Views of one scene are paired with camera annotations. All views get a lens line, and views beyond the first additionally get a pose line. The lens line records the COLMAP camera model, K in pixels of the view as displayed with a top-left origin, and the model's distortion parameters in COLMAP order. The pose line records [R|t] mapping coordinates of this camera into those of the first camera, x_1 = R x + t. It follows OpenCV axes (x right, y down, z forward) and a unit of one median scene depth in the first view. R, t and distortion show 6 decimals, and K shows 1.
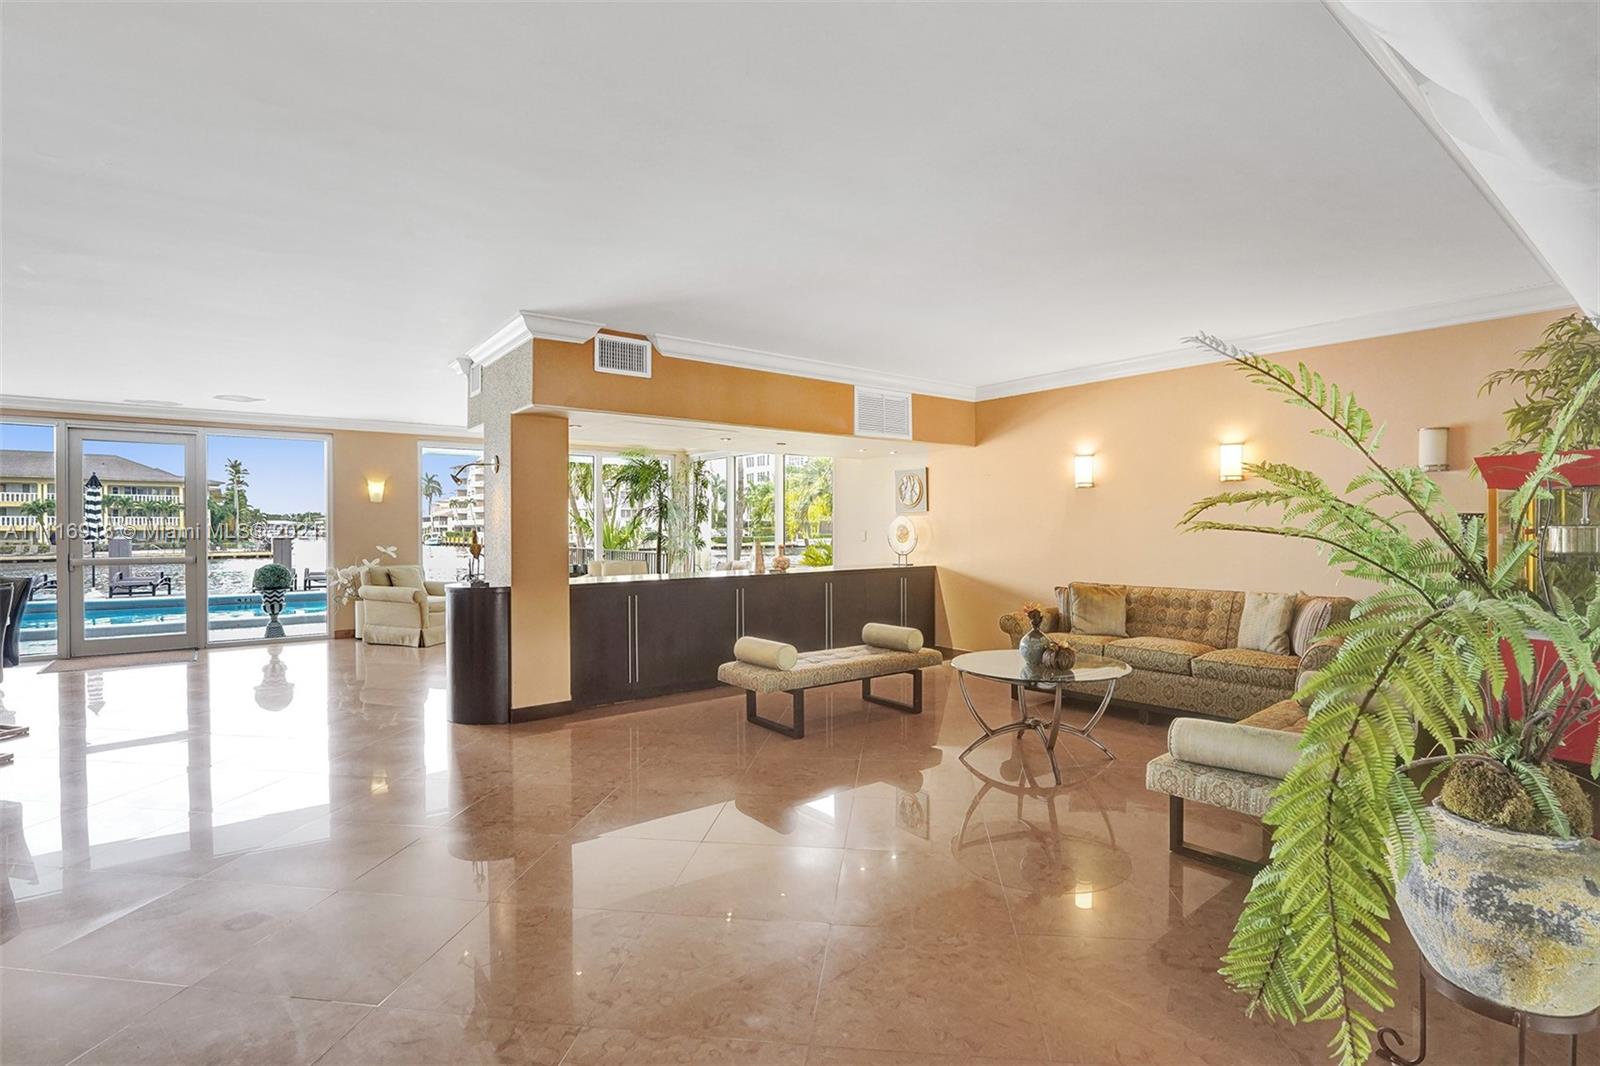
lens RADIAL K [[750.8, 0, 825.7], [0, 750.8, 531.8], [0, 0, 1]] dist [-0.035037, 0.000465]
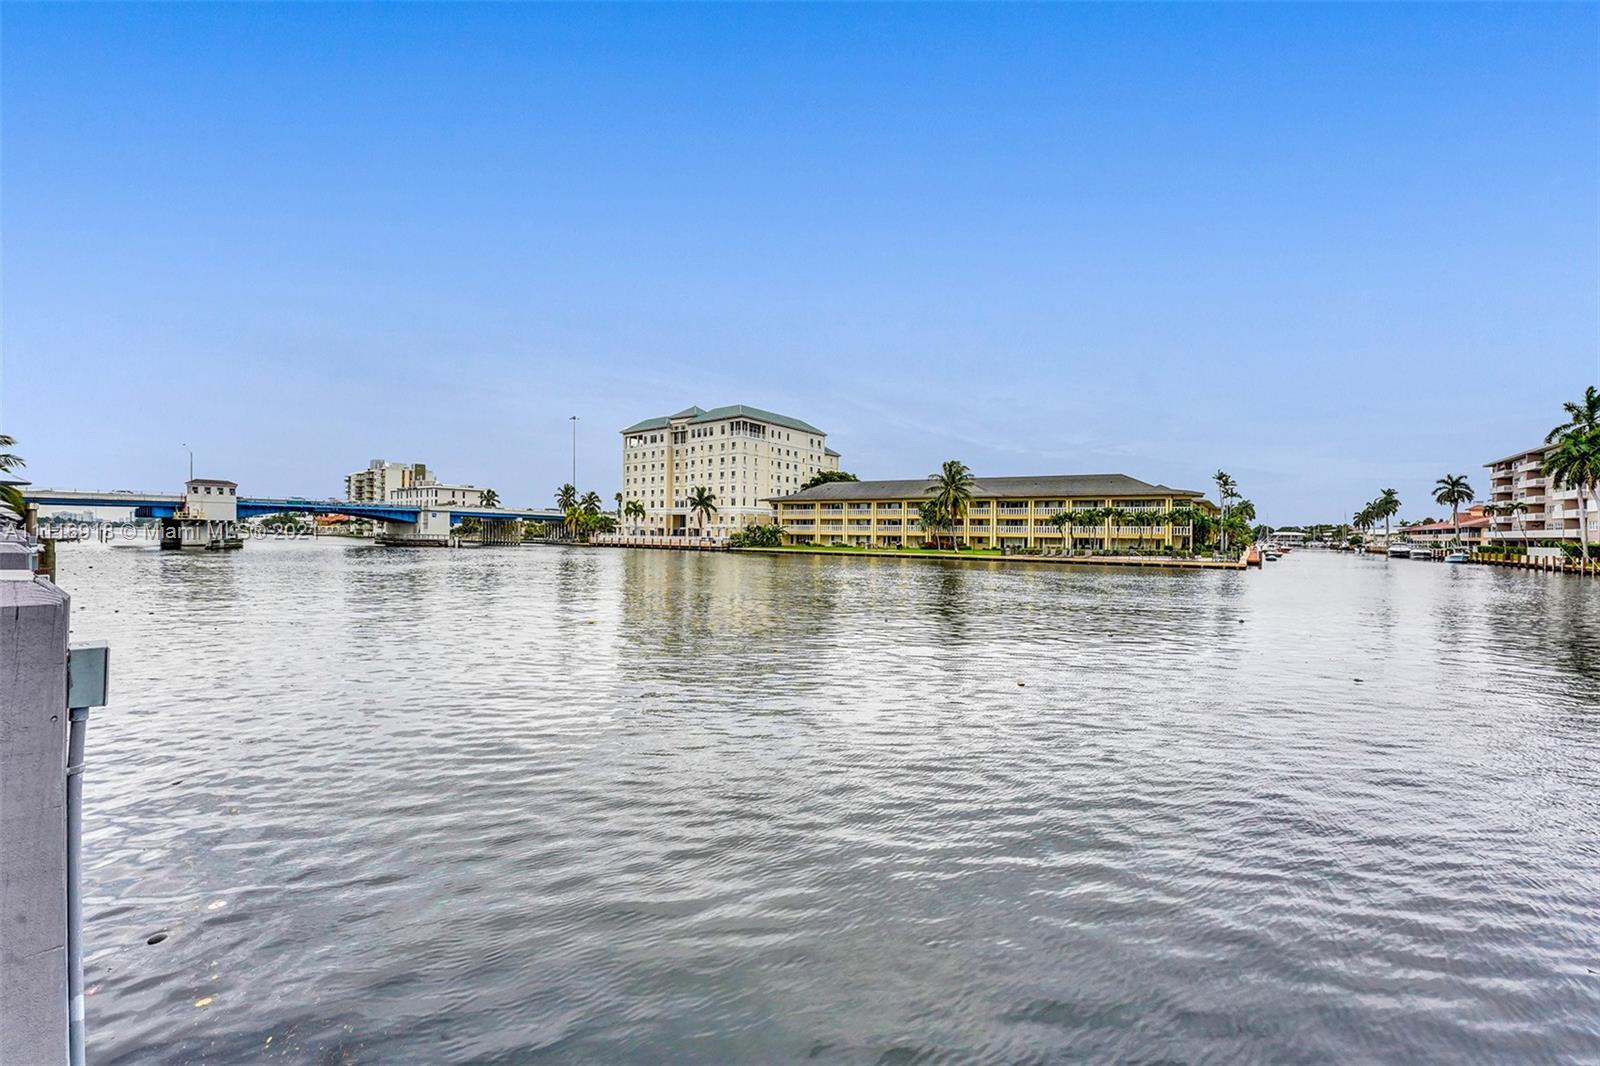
lens RADIAL K [[678.8, 0, 806.9], [0, 678.8, 536.3], [0, 0, 1]] dist [-0.023061, 0.000215]
pose [[0.296929, 0.009319, -0.954854, -0.055877], [-0.018580, 0.999819, 0.003980, -0.000047], [0.954719, 0.016559, 0.297048, 0.124554]]
